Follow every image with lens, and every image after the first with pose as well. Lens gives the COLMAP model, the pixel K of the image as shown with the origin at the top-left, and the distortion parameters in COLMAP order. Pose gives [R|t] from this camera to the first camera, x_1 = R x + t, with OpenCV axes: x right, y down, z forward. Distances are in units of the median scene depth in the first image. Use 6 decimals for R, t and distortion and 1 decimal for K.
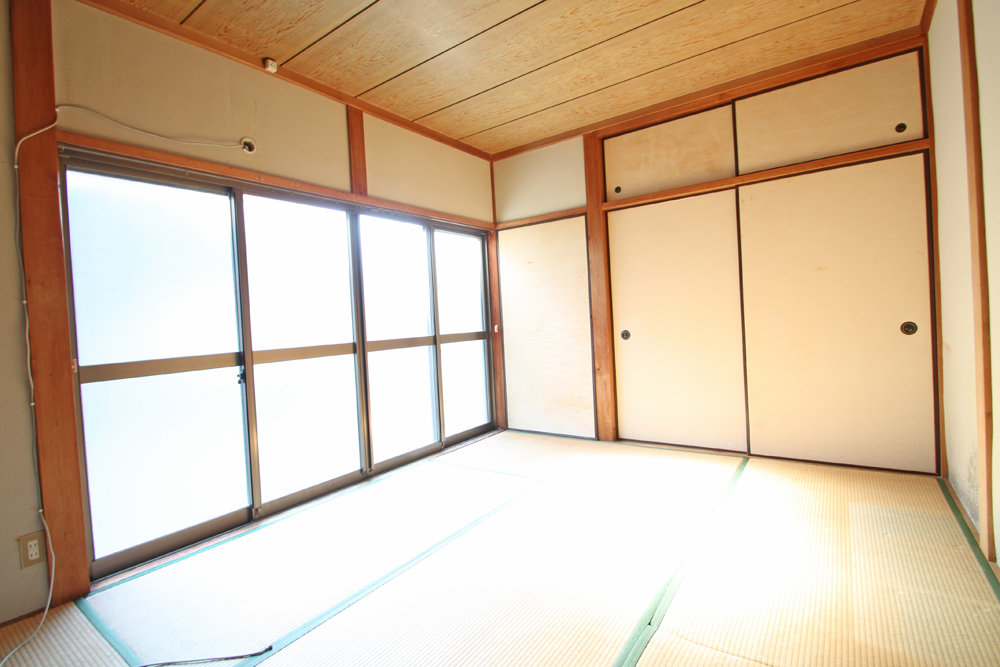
lens RADIAL K [[479.3, 0, 519.9], [0, 479.3, 328.8], [0, 0, 1]] dist [-0.036403, -0.000023]
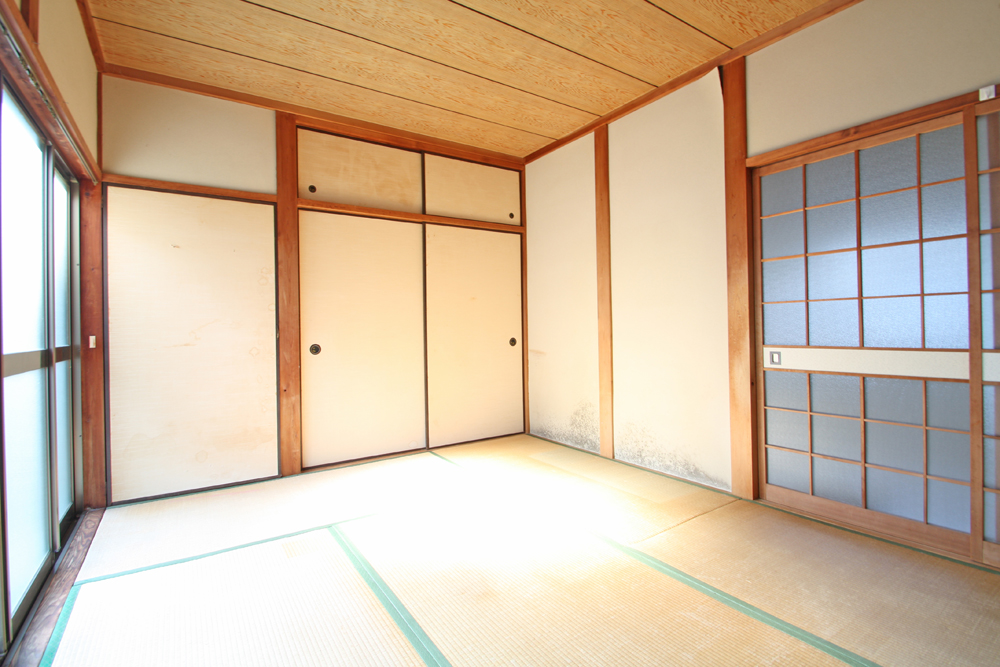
lens RADIAL K [[469.7, 0, 504.1], [0, 469.7, 325.4], [0, 0, 1]] dist [0.002429, -0.000203]
pose [[0.332787, 0.047271, 0.941817, -0.494375], [0.016723, 0.998290, -0.056014, 0.023367], [-0.942854, 0.034391, 0.331427, 0.363144]]
